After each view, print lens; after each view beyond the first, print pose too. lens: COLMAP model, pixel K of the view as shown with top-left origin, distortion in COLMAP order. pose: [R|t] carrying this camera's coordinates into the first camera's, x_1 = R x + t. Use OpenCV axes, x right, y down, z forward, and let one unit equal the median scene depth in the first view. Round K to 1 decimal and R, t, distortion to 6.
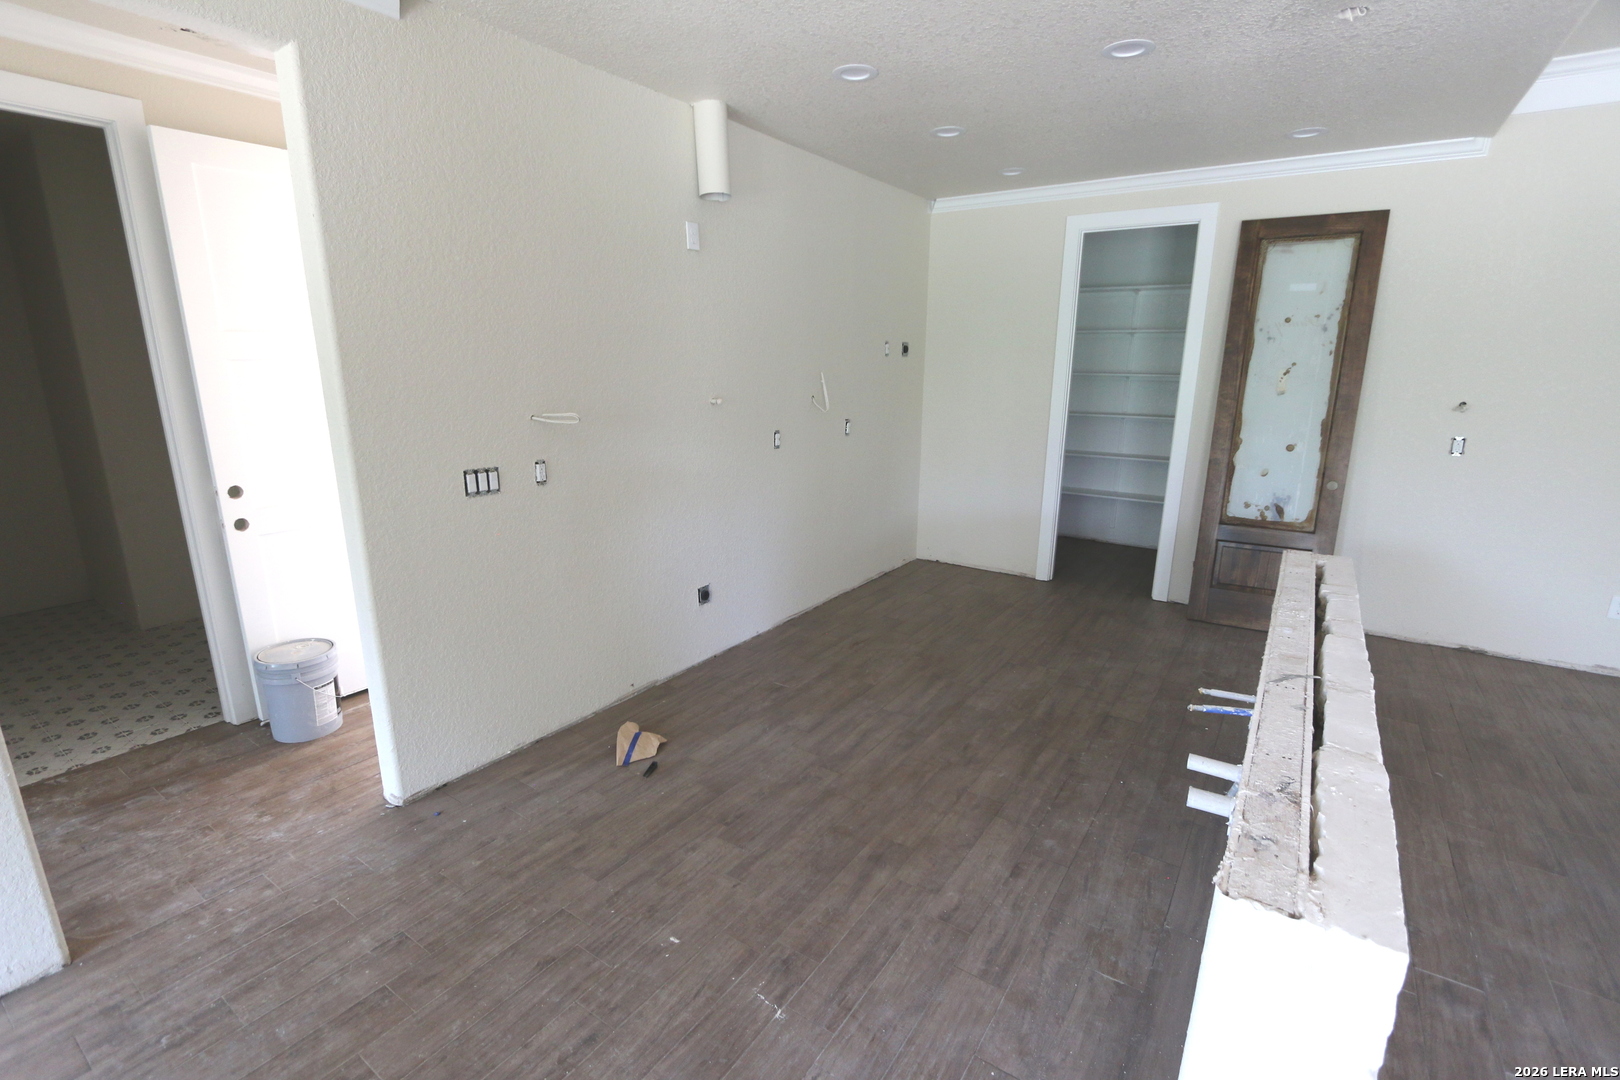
lens RADIAL K [[740.7, 0, 794.9], [0, 740.7, 548.6], [0, 0, 1]] dist [-0.014710, 0.000260]
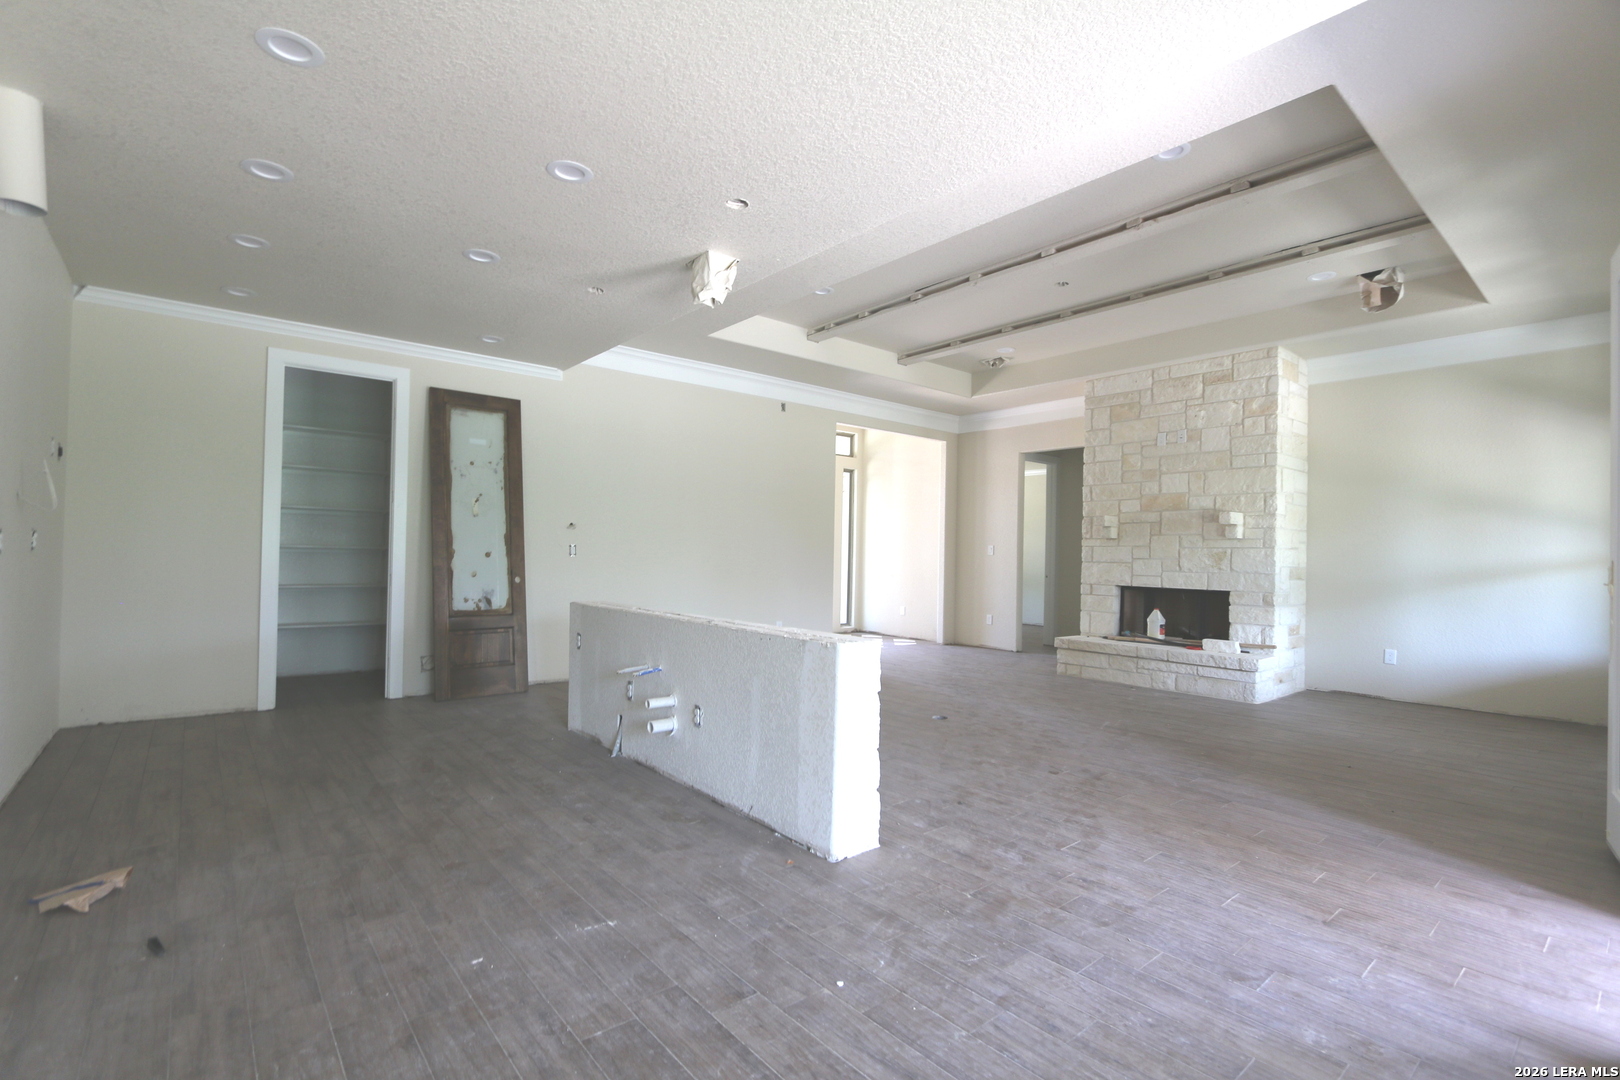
lens RADIAL K [[740.4, 0, 803.8], [0, 740.4, 544.5], [0, 0, 1]] dist [-0.013110, 0.000397]
pose [[0.267916, 0.014774, 0.963329, -0.640033], [0.224481, 0.971405, -0.077329, 0.107098], [-0.936925, 0.236967, 0.256939, 0.135680]]
